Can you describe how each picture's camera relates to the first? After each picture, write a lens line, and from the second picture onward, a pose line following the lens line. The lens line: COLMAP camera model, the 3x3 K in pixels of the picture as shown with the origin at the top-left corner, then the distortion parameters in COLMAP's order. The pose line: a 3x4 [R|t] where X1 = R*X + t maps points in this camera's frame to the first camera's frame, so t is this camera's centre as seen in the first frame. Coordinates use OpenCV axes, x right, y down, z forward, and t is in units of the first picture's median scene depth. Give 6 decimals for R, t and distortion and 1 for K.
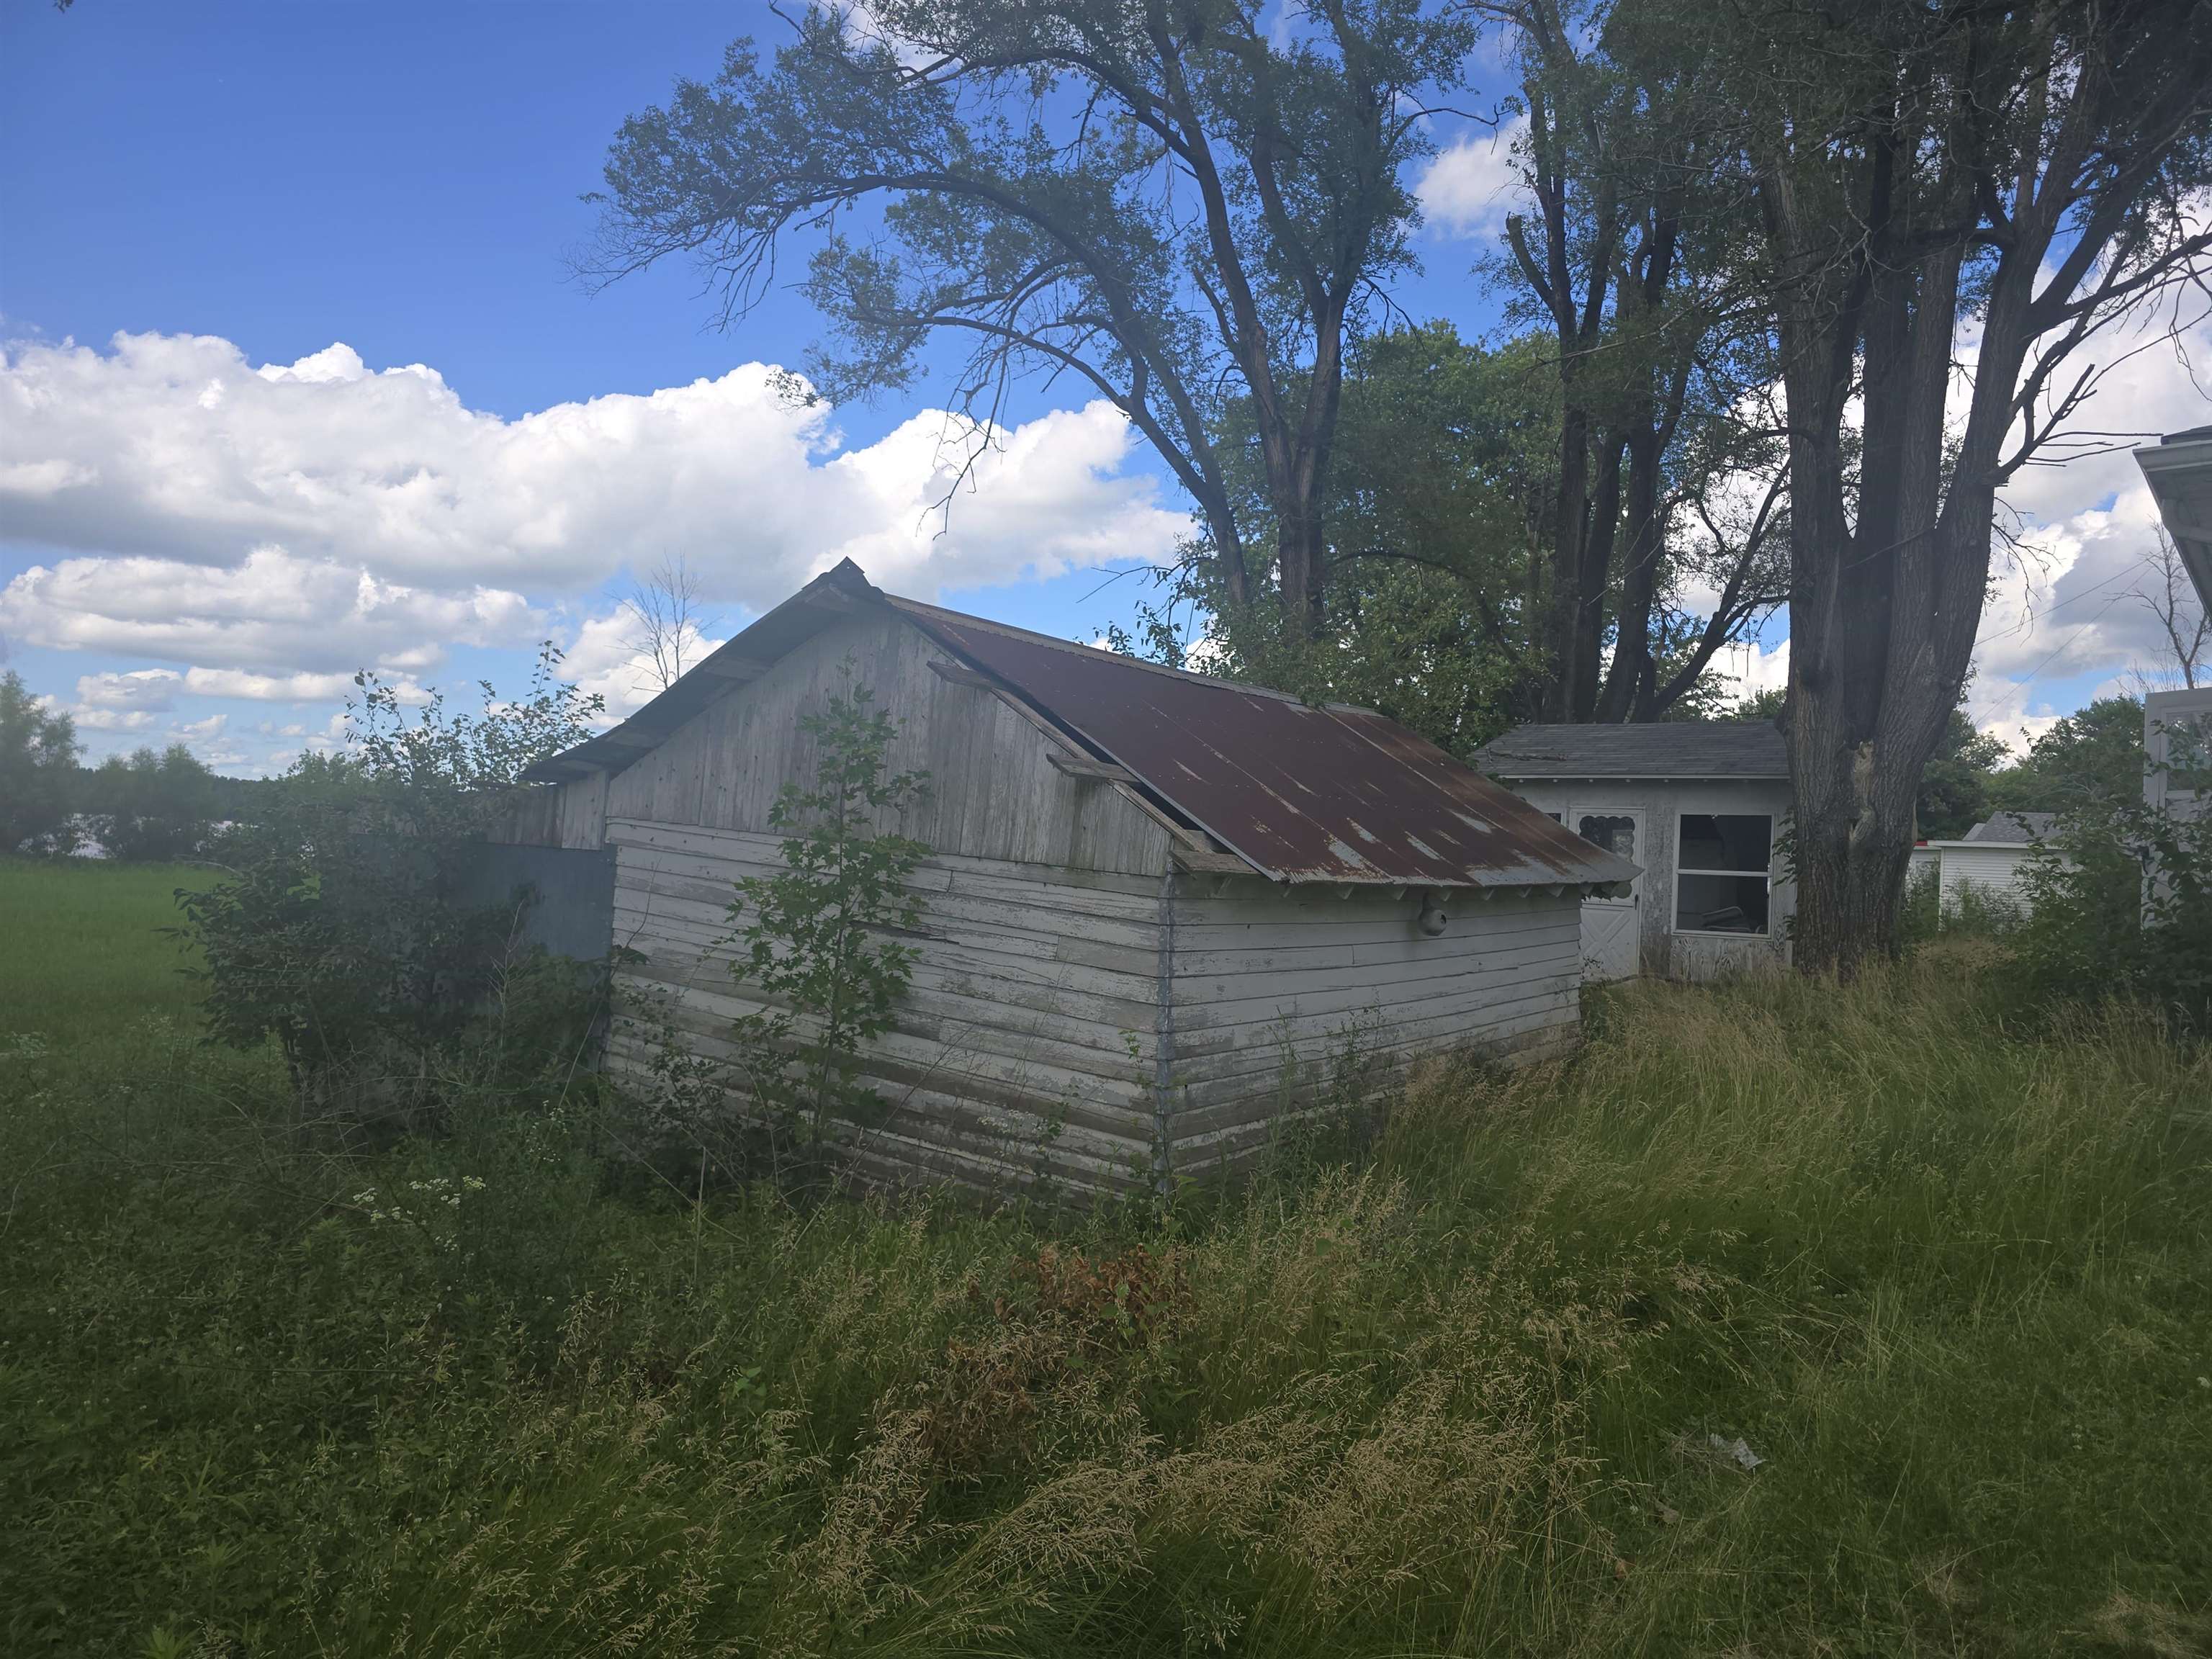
lens RADIAL K [[1456.2, 0, 993.5], [0, 1456.2, 869.7], [0, 0, 1]] dist [0.006356, -0.014178]
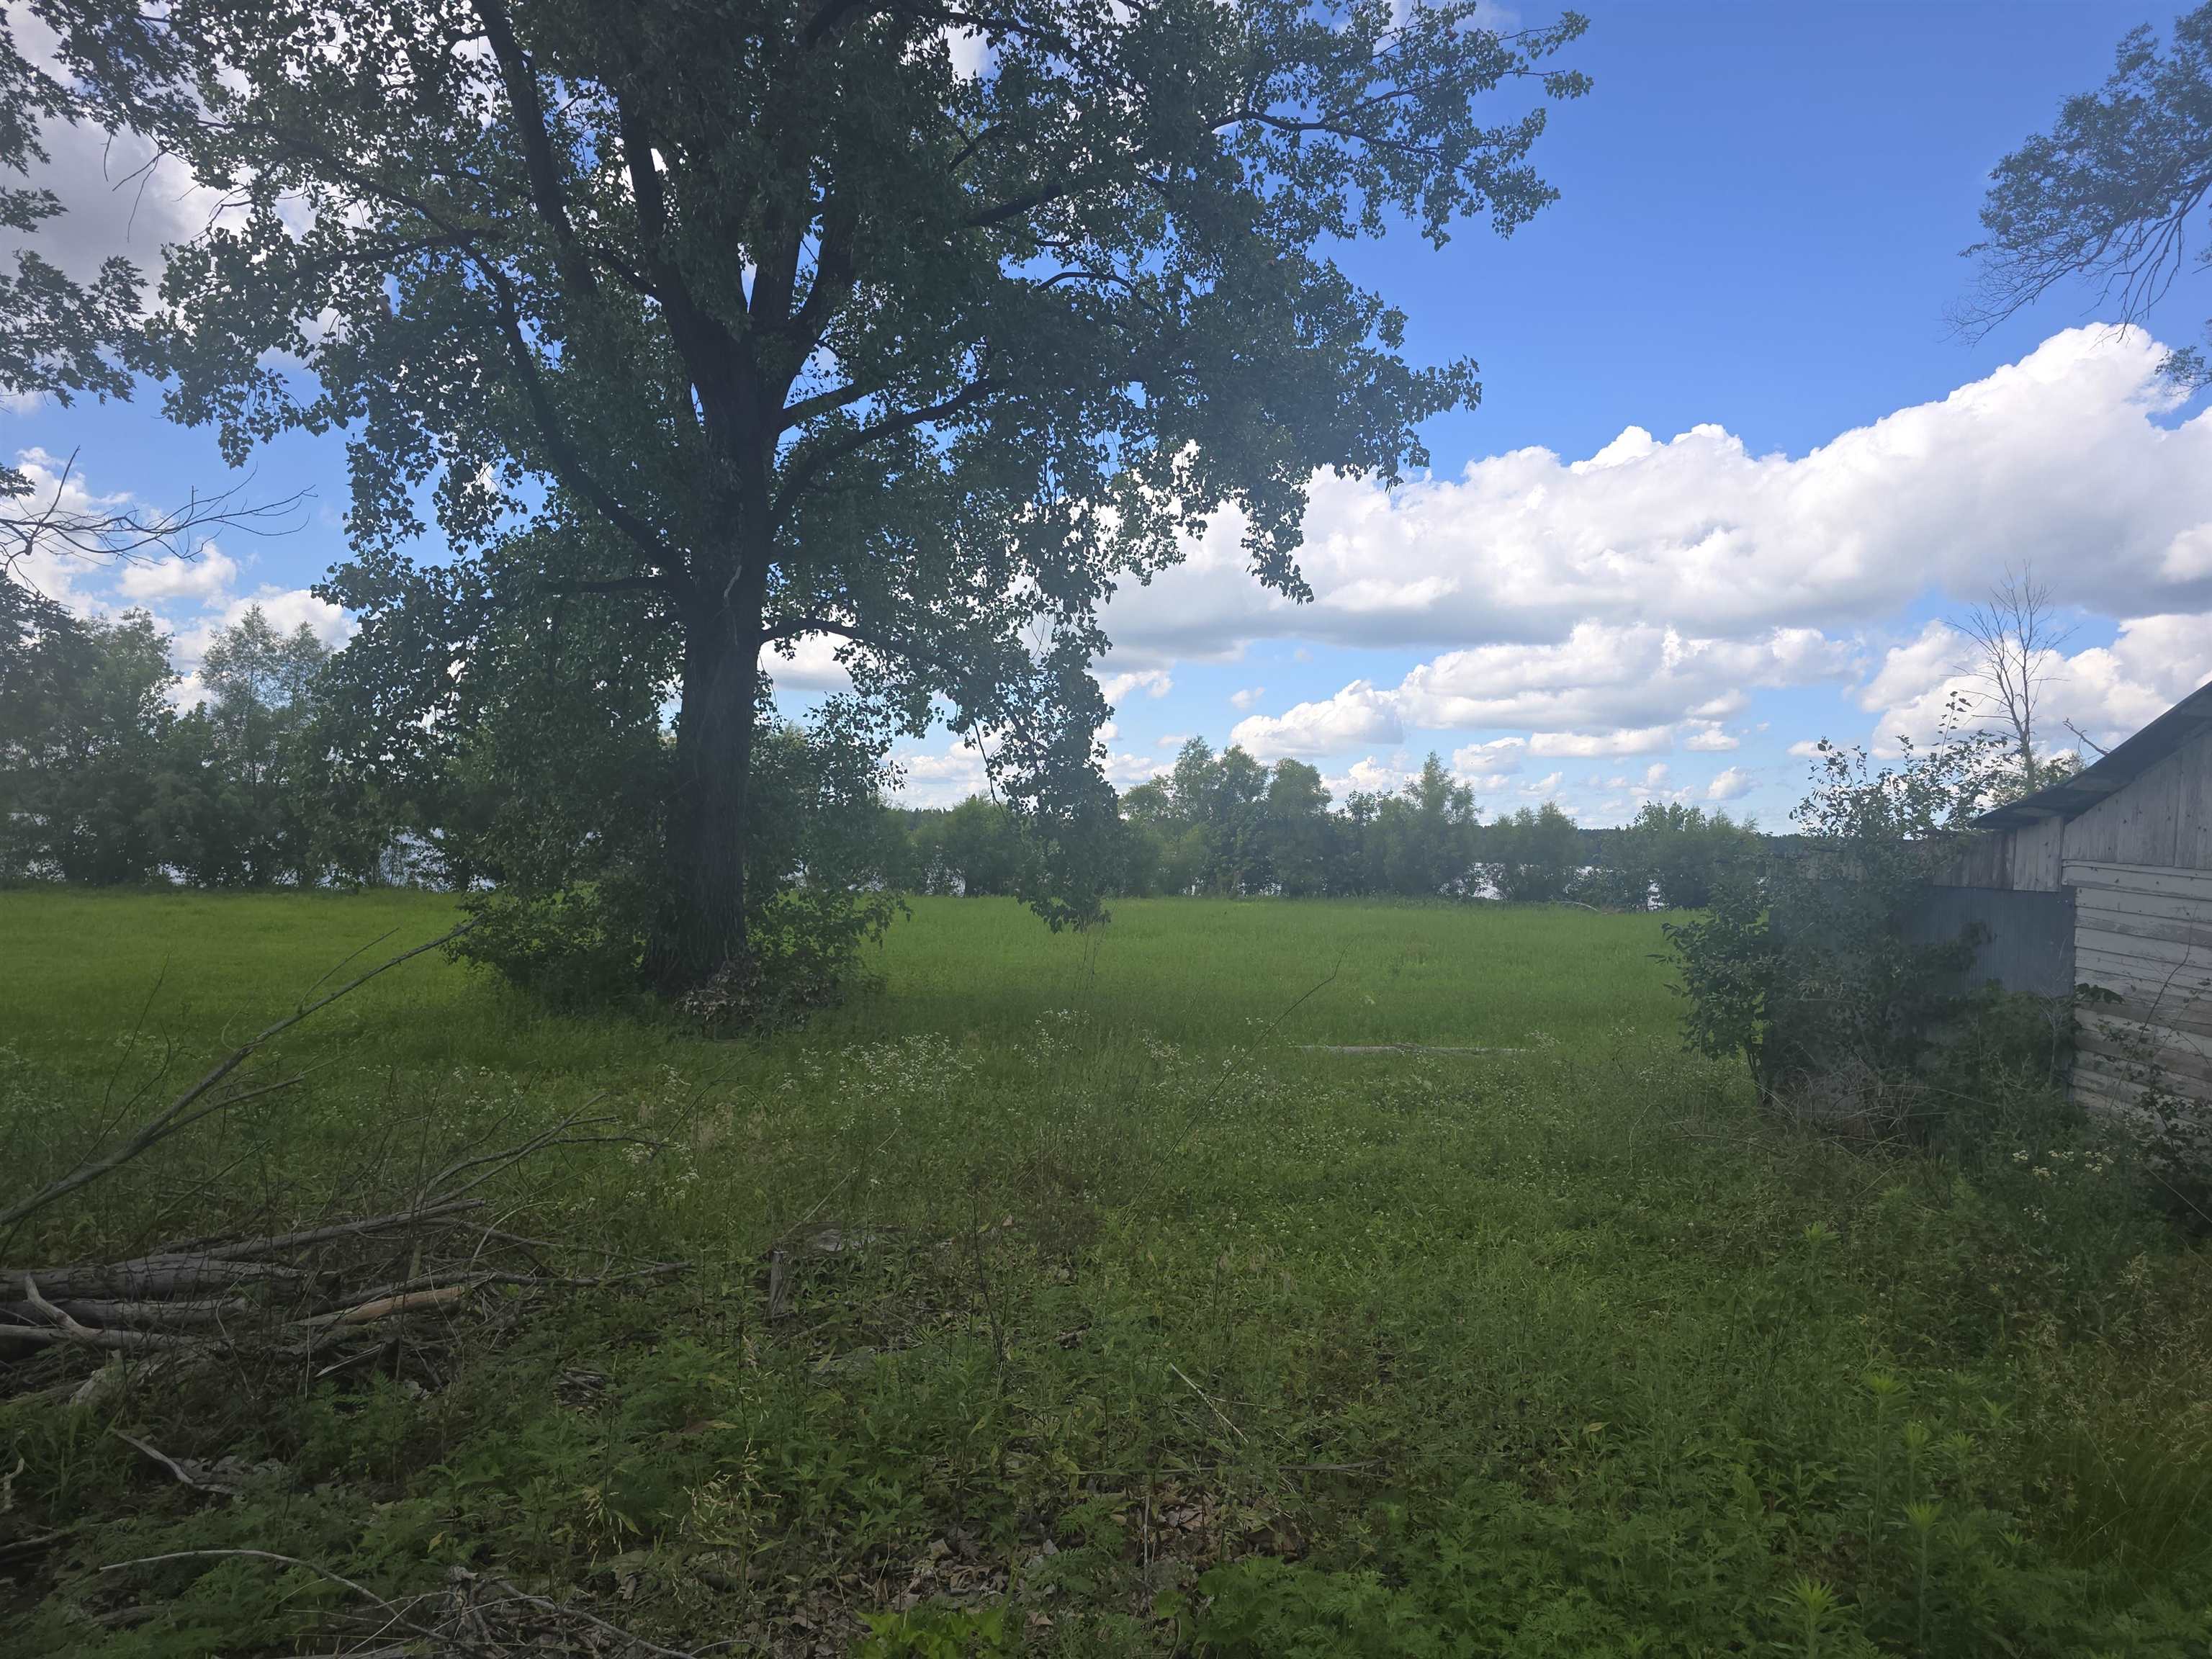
lens RADIAL K [[1456.2, 0, 993.5], [0, 1456.2, 869.7], [0, 0, 1]] dist [0.006356, -0.014178]
pose [[0.715089, -0.016502, -0.698838, -0.051561], [0.000395, 0.999731, -0.023203, -0.003237], [0.699033, 0.016316, 0.714903, -0.165580]]
